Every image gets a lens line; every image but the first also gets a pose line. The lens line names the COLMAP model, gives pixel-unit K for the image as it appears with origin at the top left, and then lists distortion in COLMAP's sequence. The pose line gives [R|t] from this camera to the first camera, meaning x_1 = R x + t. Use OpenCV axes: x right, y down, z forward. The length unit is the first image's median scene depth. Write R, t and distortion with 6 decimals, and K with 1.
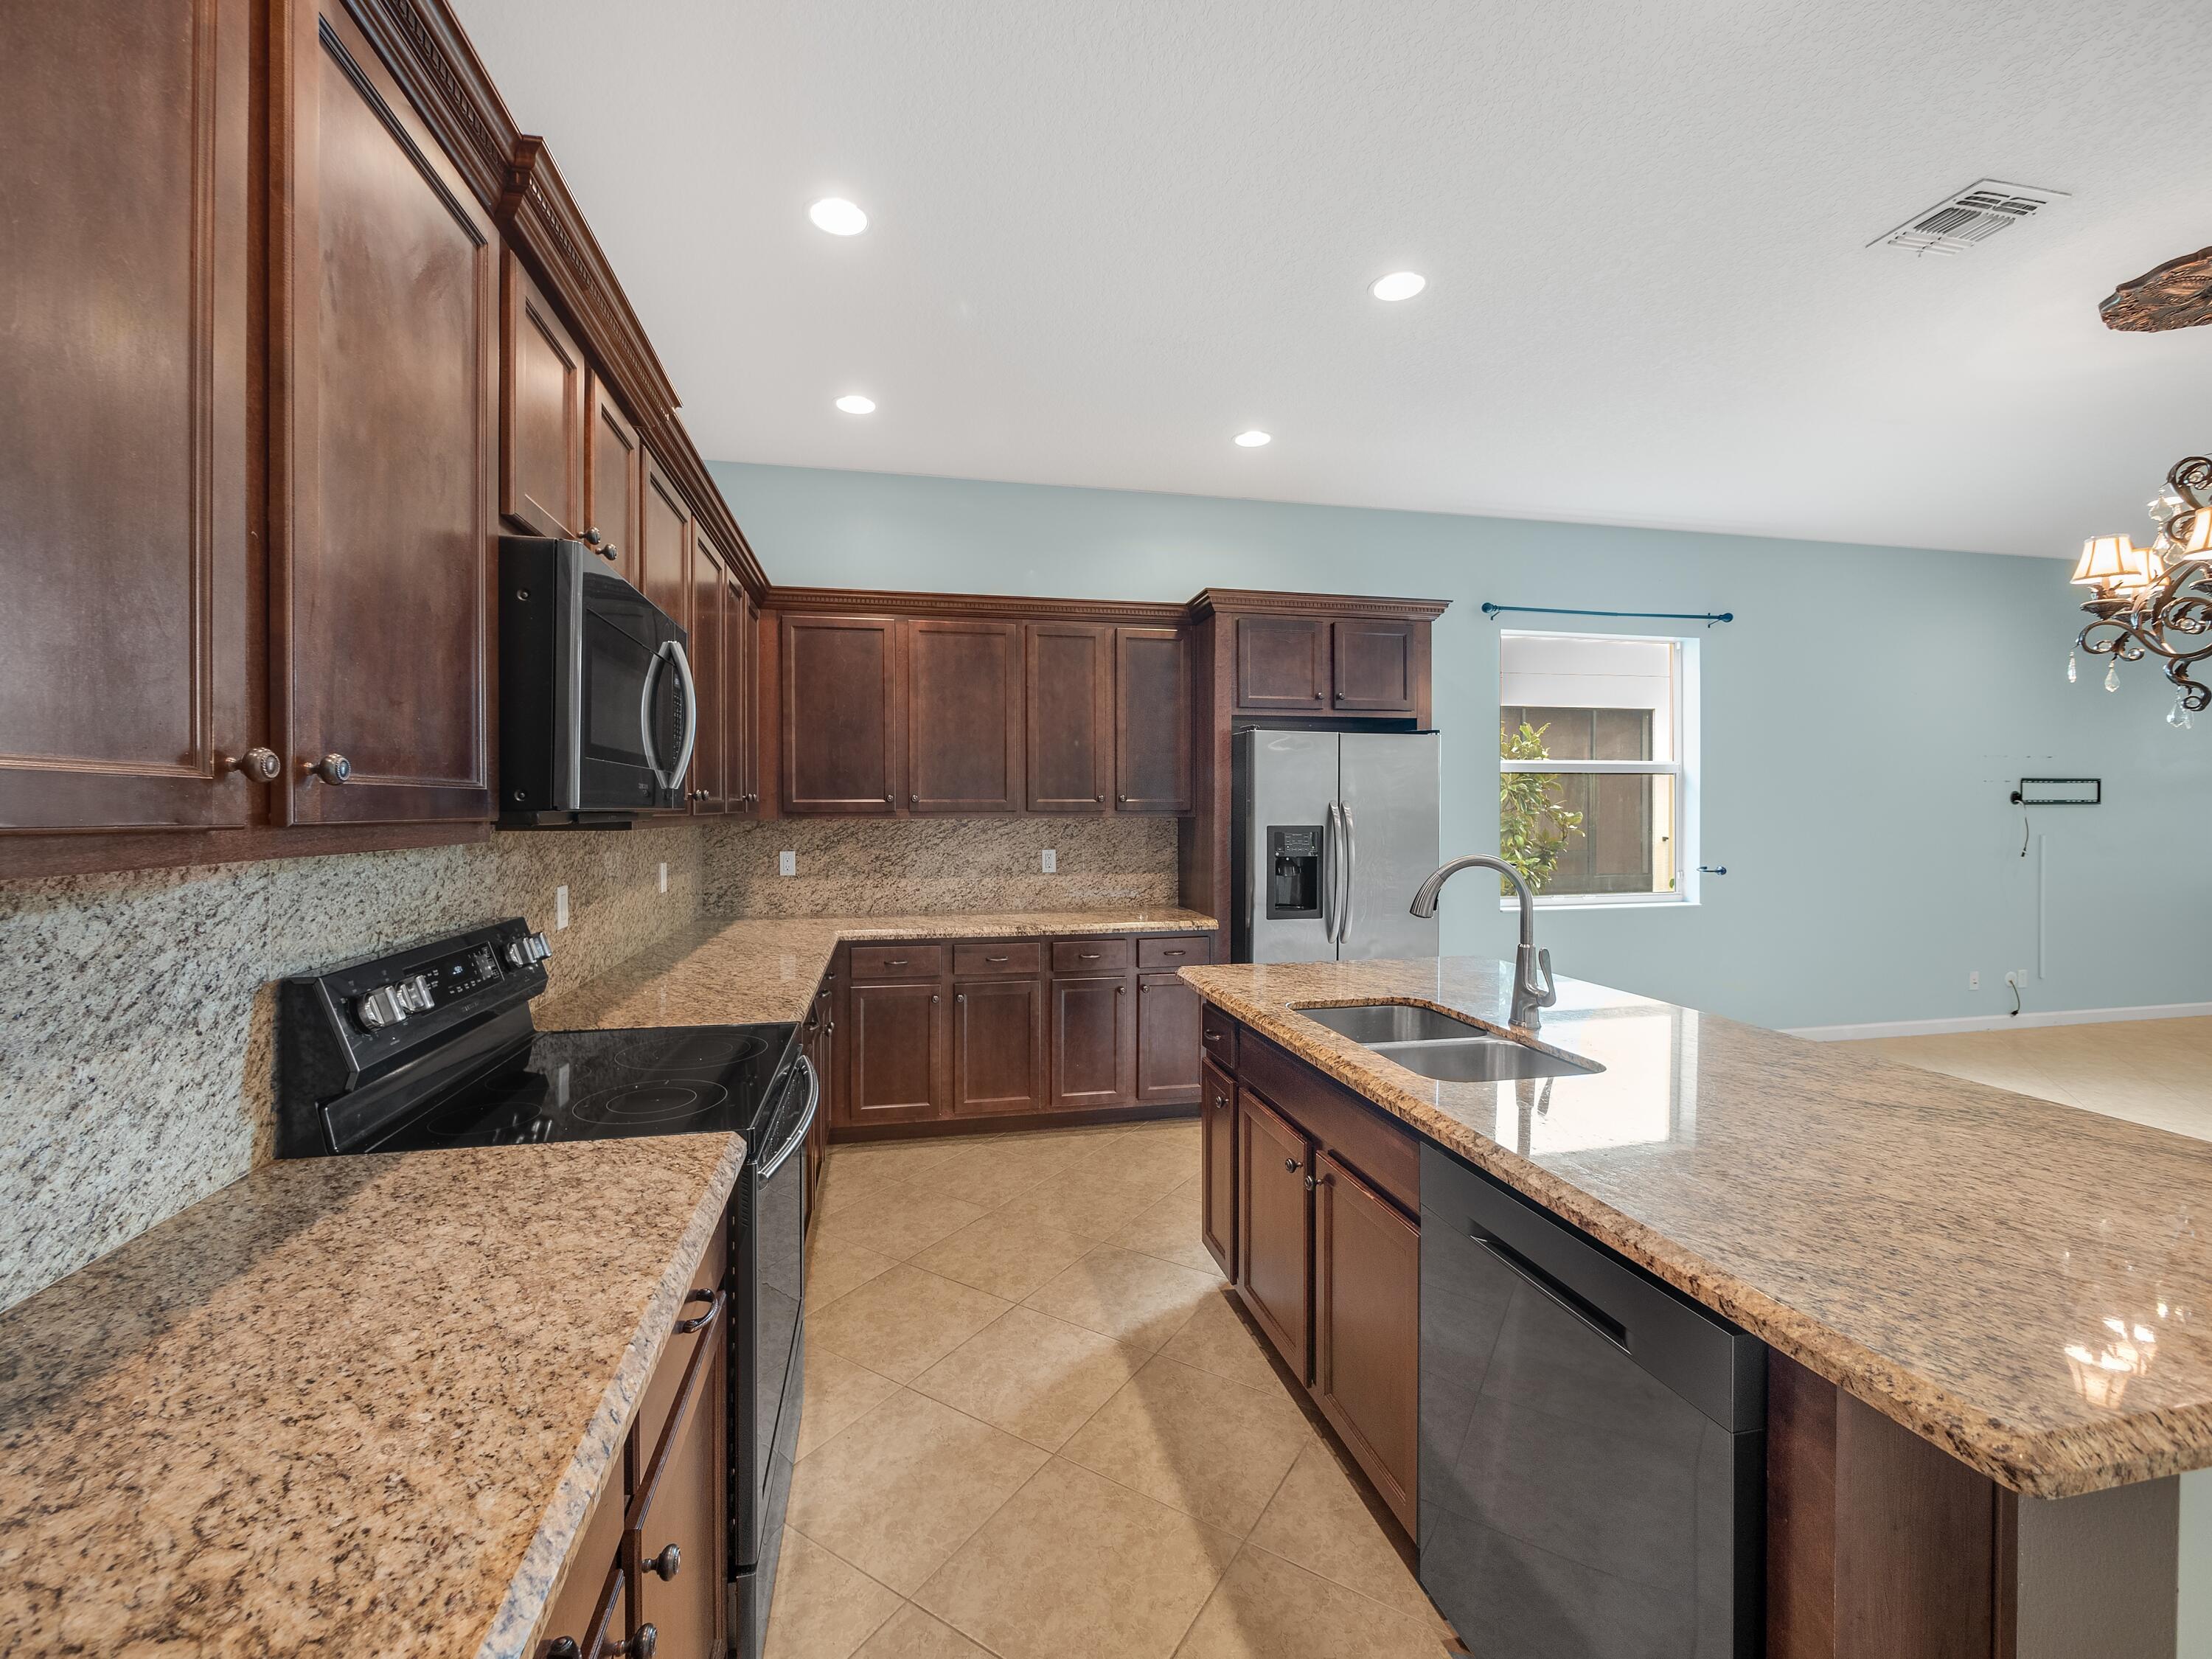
lens RADIAL K [[936.3, 0, 1107.3], [0, 936.3, 816.1], [0, 0, 1]] dist [-0.007104, 0.000600]
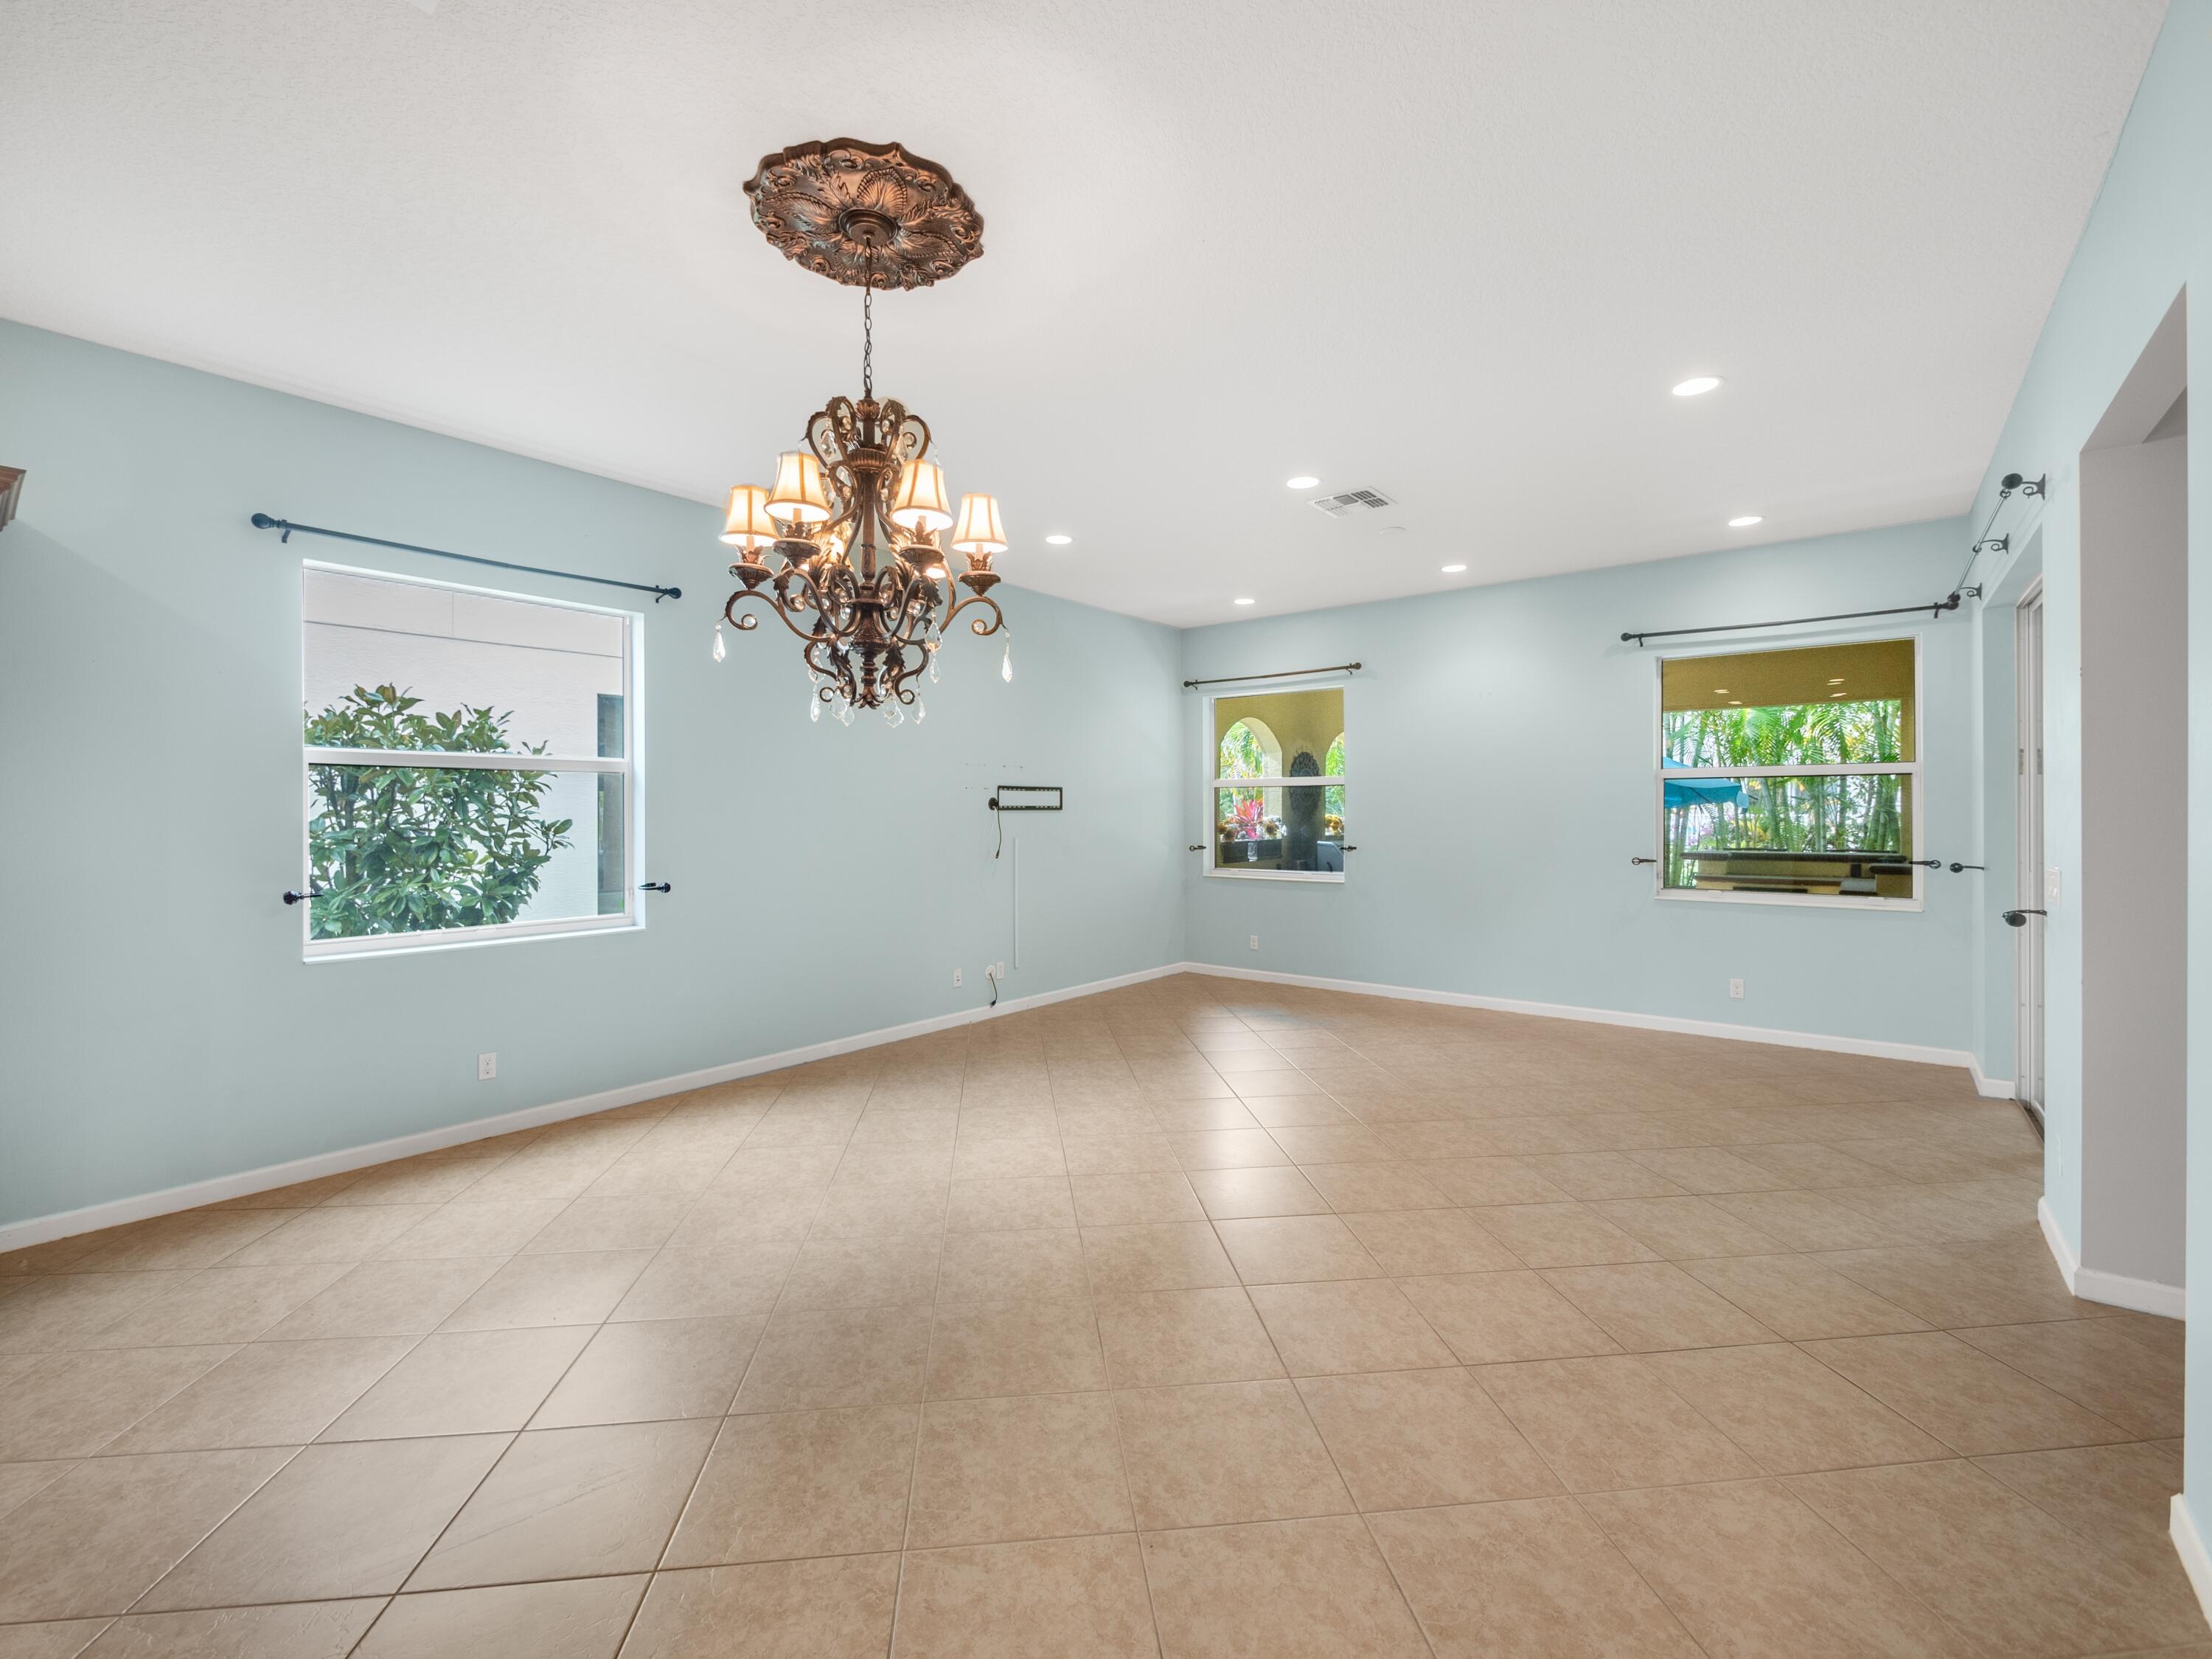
lens RADIAL K [[936.3, 0, 1100.4], [0, 936.3, 806.4], [0, 0, 1]] dist [-0.007104, 0.000600]
pose [[0.777059, 0.003806, 0.629416, 0.511928], [0.005165, 0.999909, -0.012424, -0.002730], [-0.629406, 0.012905, 0.776969, 0.100597]]
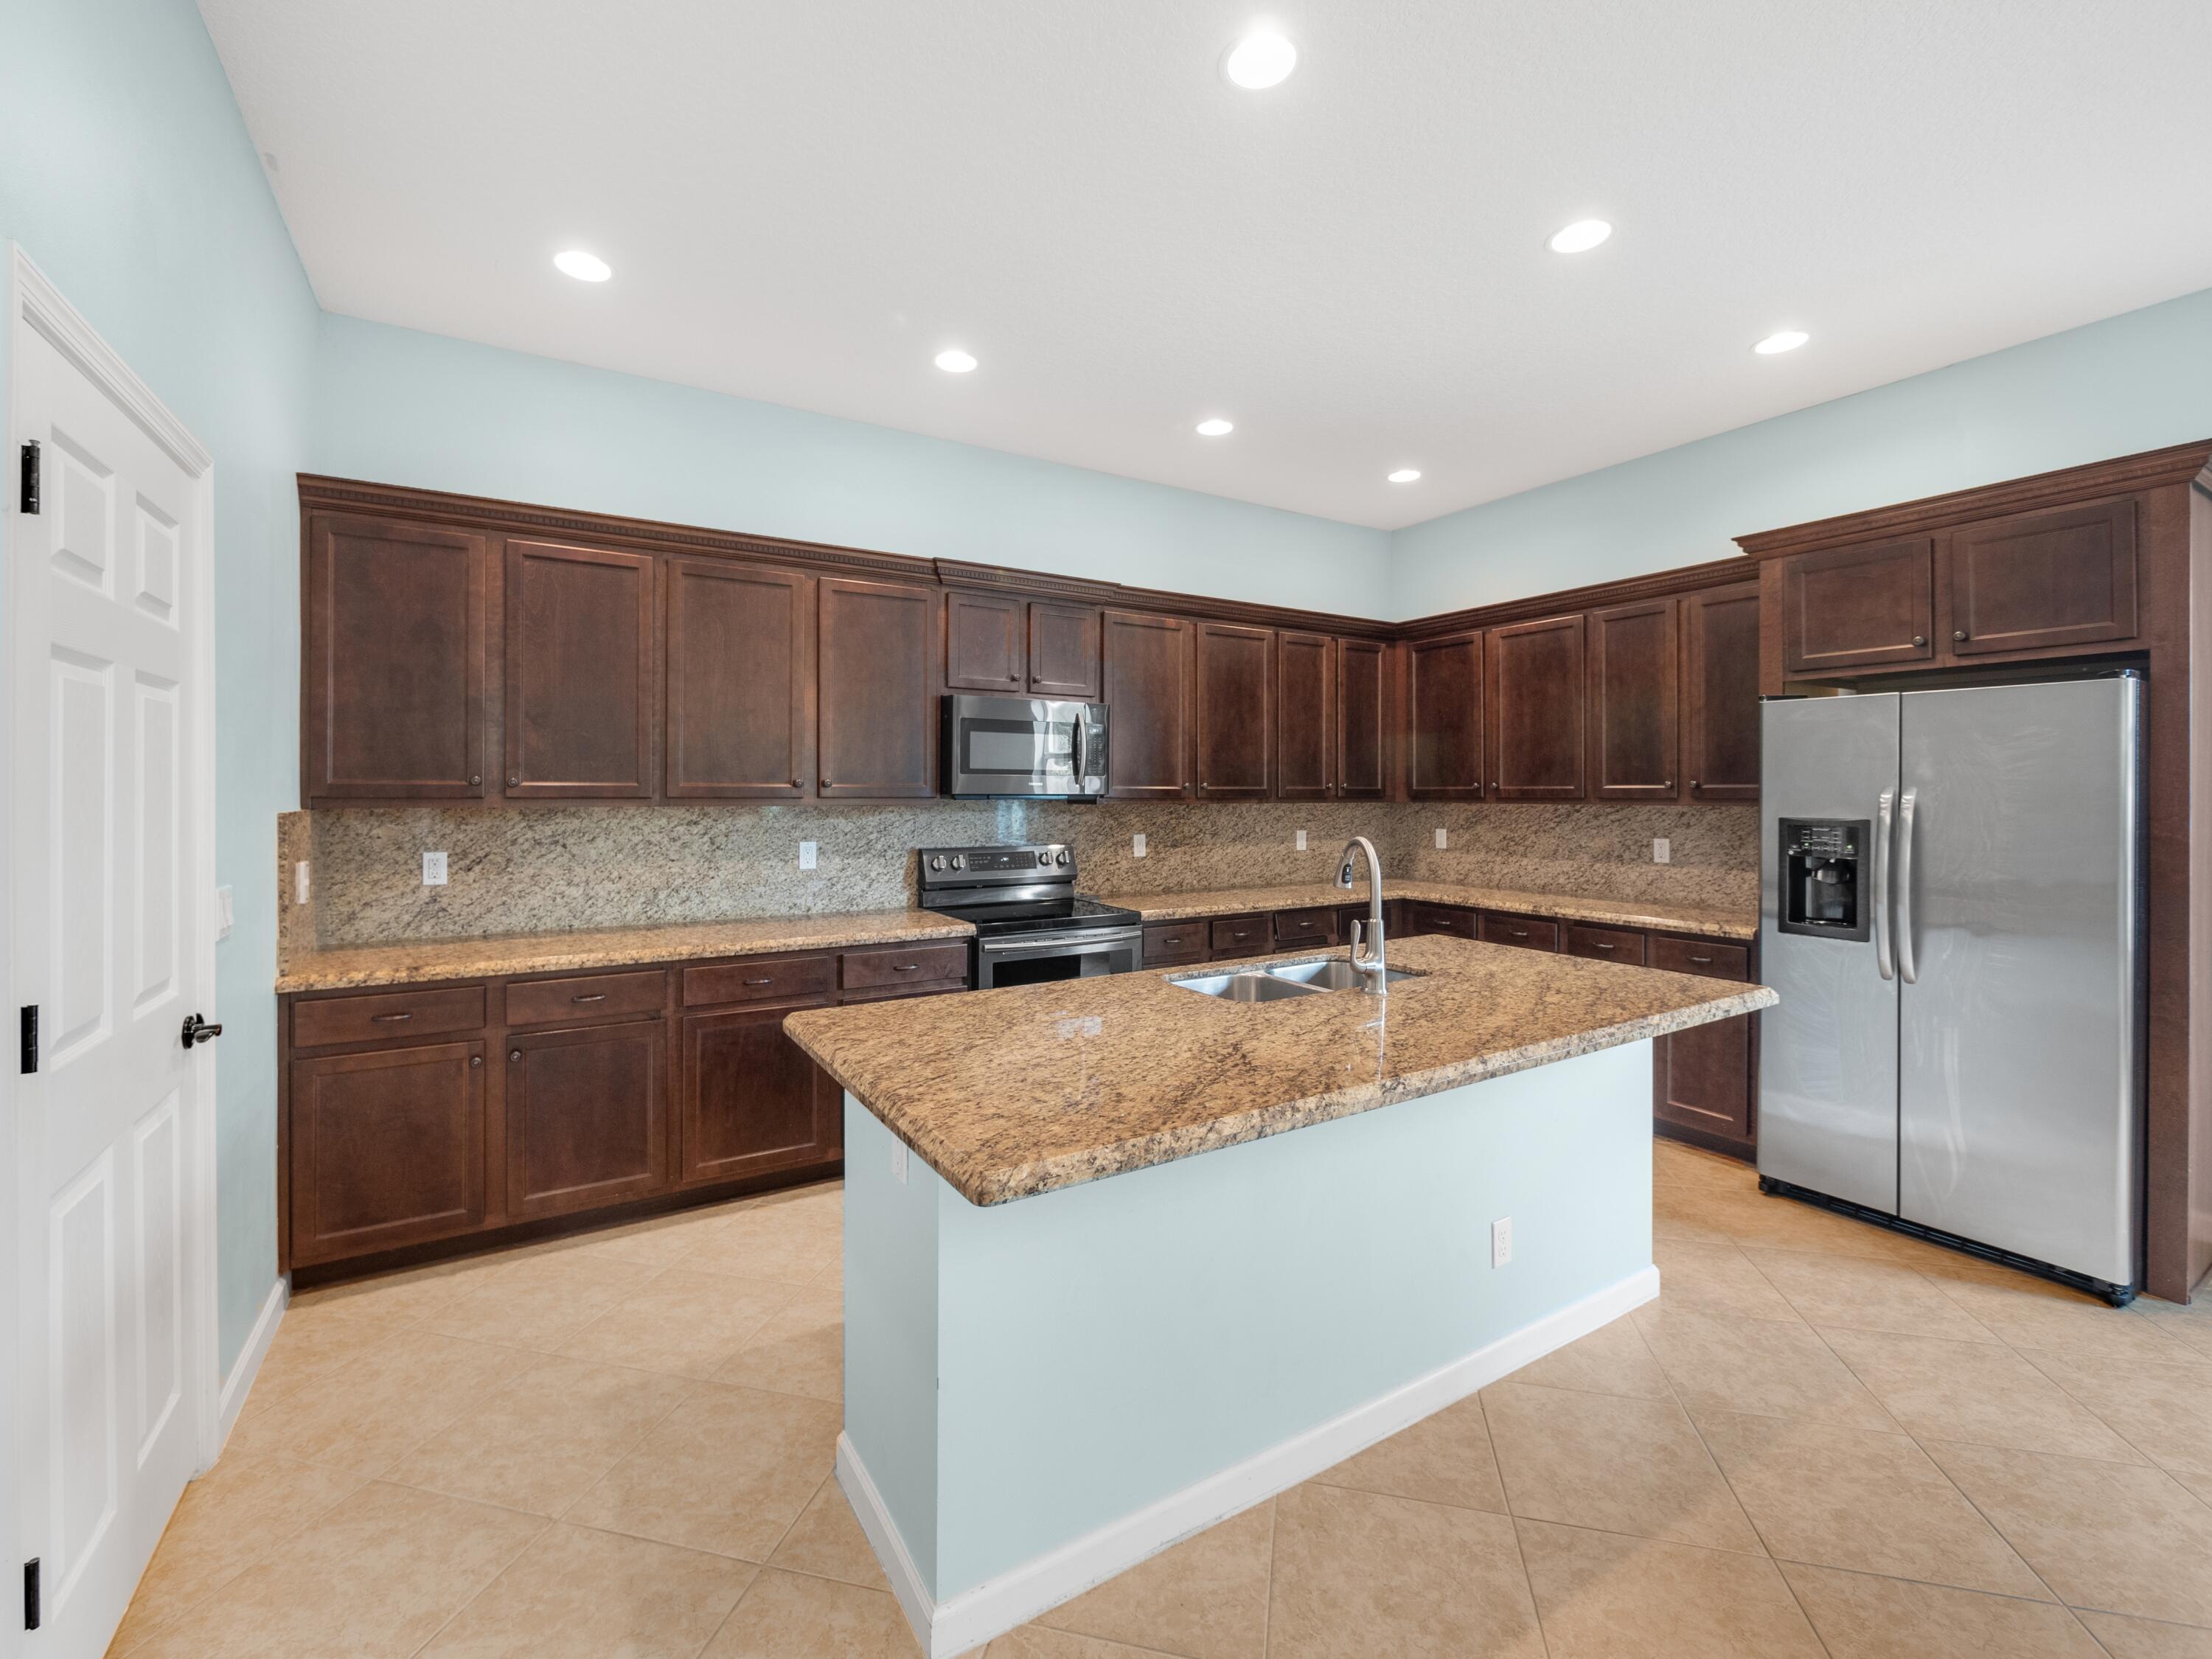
lens RADIAL K [[936.3, 0, 1084.4], [0, 936.3, 792.4], [0, 0, 1]] dist [-0.007104, 0.000600]
pose [[0.329380, 0.001385, -0.944197, 0.652186], [-0.009951, 0.999948, -0.002005, -0.003191], [0.944145, 0.010056, 0.329376, 0.145090]]
